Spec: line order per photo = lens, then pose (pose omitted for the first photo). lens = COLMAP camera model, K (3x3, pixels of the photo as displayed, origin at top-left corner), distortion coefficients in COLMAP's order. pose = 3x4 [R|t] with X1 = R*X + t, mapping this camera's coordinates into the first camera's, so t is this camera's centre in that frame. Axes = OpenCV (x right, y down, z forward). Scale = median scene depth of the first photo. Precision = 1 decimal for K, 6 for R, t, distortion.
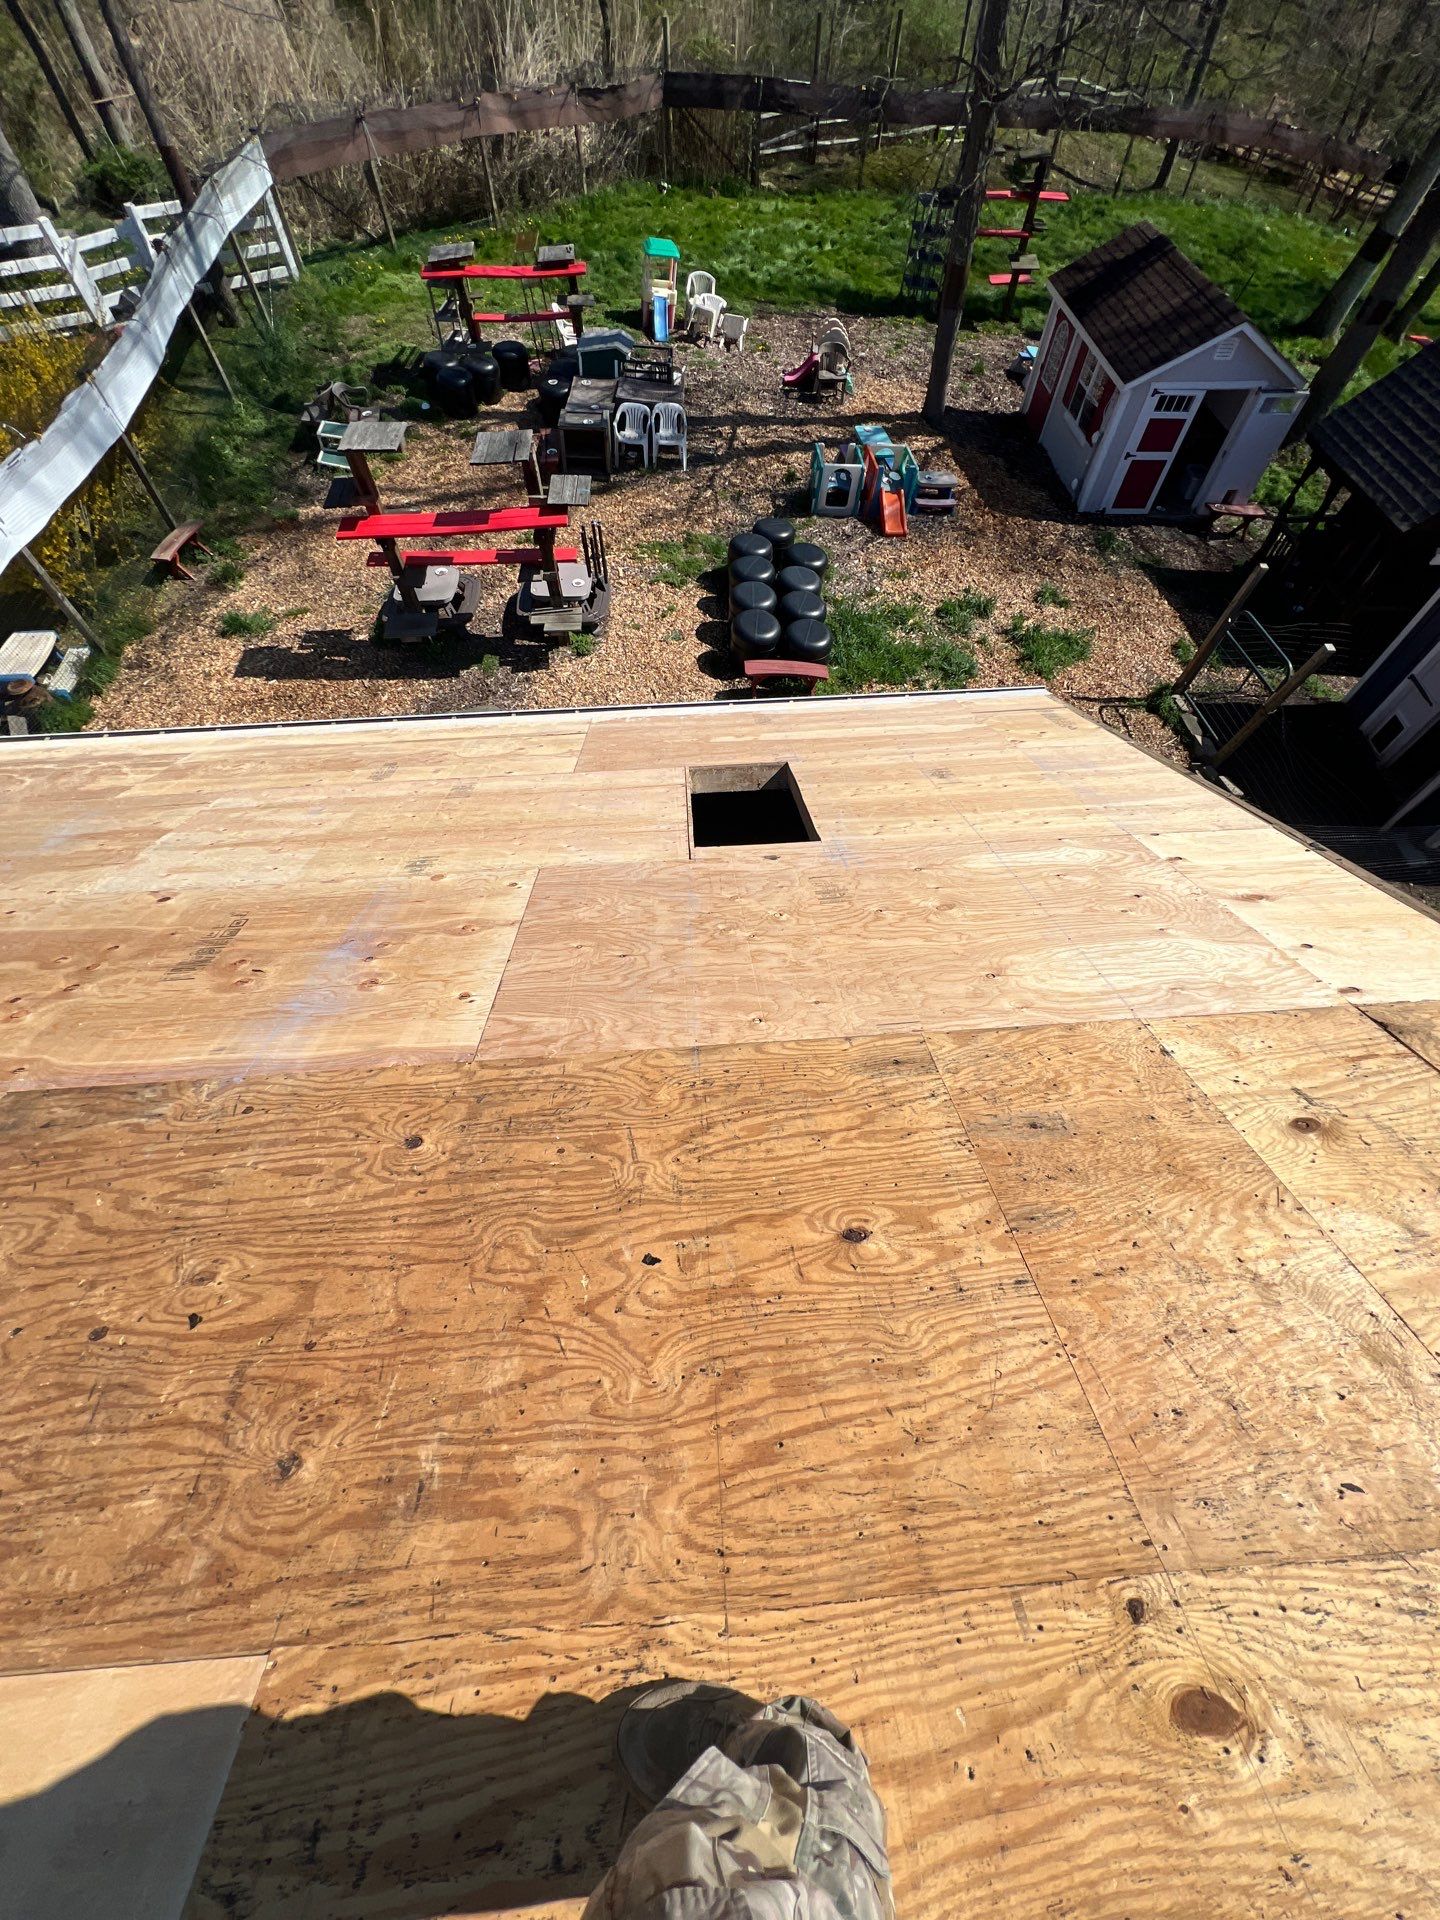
lens RADIAL K [[777.9, 0, 720.0], [0, 777.9, 960.0], [0, 0, 1]] dist [0.000315, 0.000452]
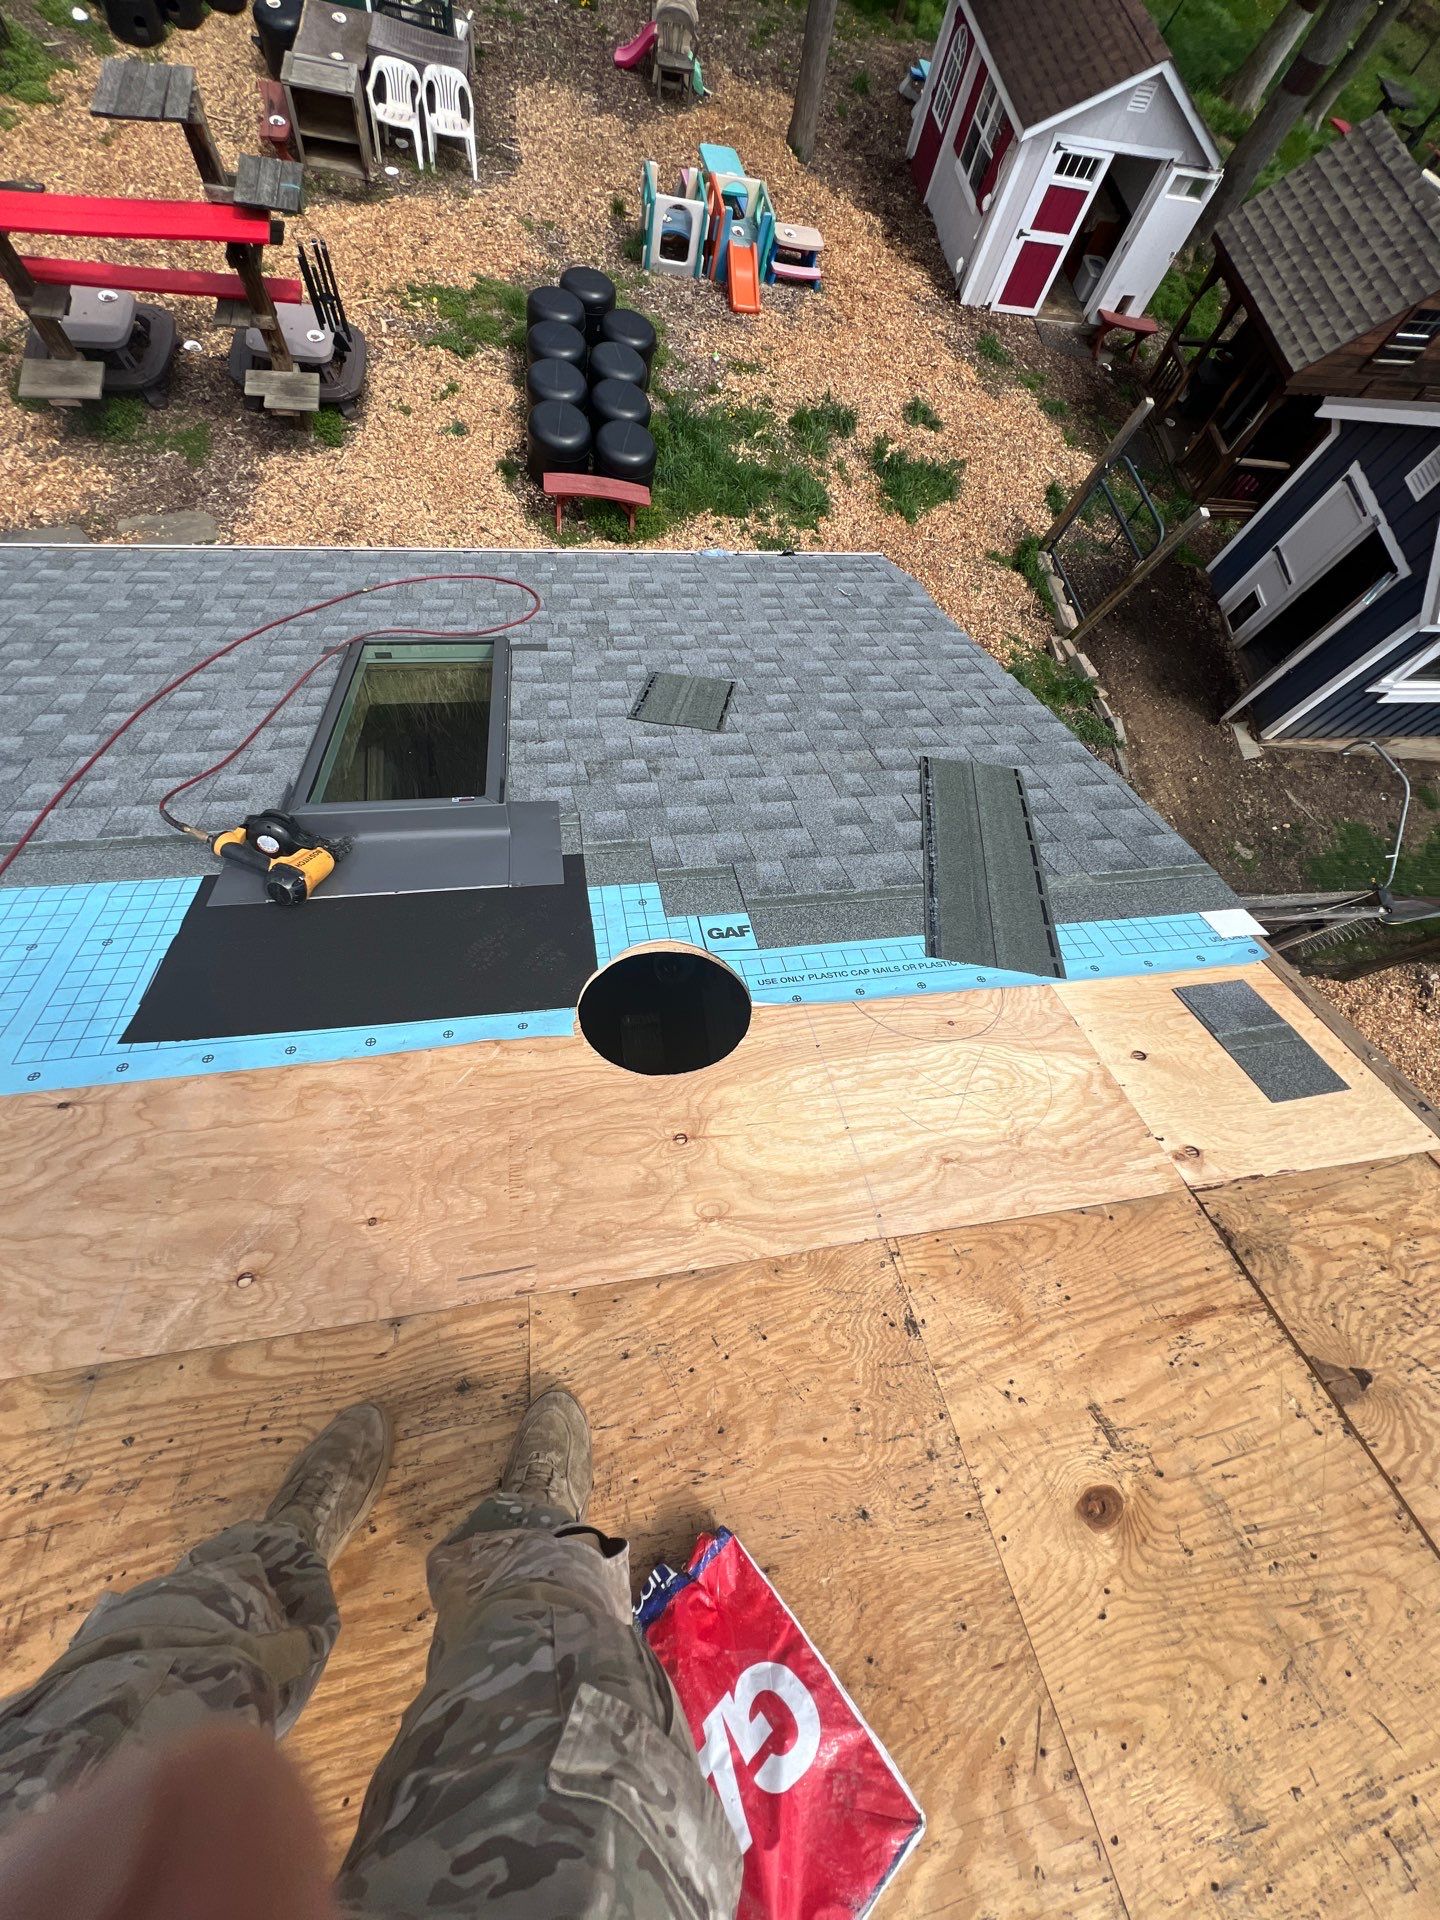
lens RADIAL K [[777.9, 0, 720.0], [0, 777.9, 960.0], [0, 0, 1]] dist [0.000315, 0.000452]
pose [[0.987003, -0.019311, 0.159538, 0.062589], [-0.013972, 0.978683, 0.204901, -0.055761], [-0.160094, -0.204467, 0.965693, 0.092568]]
